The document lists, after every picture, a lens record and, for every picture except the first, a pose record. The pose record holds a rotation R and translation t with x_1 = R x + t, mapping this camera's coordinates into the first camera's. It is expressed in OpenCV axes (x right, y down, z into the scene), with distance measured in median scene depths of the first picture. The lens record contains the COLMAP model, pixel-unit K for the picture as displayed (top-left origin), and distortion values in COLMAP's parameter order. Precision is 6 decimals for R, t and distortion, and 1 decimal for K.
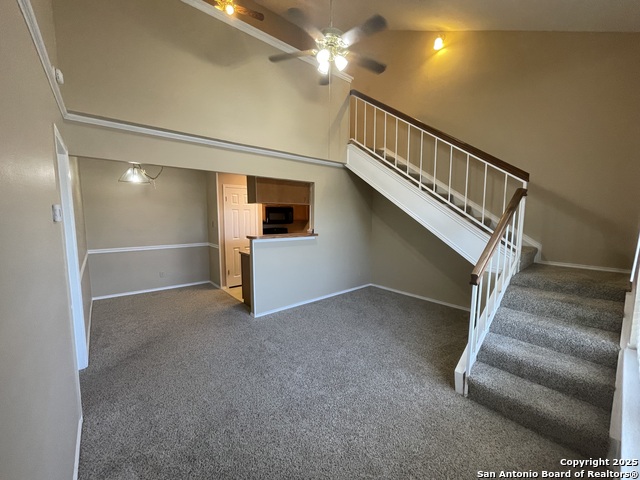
lens RADIAL K [[258.1, 0, 319.8], [0, 258.1, 242.1], [0, 0, 1]] dist [-0.001845, -0.000104]
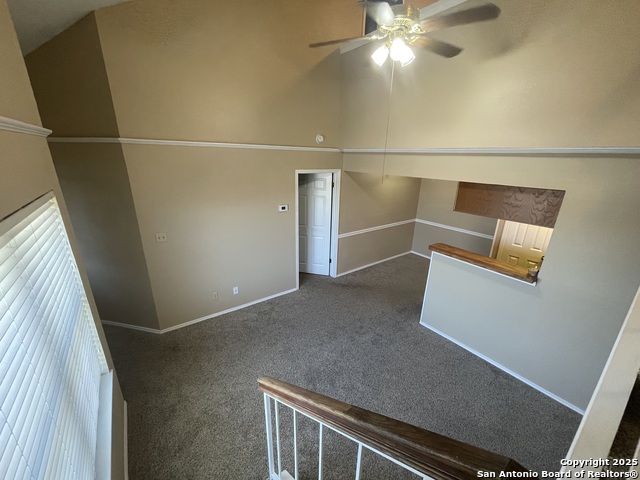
lens RADIAL K [[258.1, 0, 319.8], [0, 258.1, 242.1], [0, 0, 1]] dist [-0.001845, -0.000104]
pose [[-0.067565, 0.311218, -0.947934, 0.548947], [-0.123461, 0.940195, 0.317477, -0.239415], [0.990047, 0.138483, -0.025101, 0.523533]]
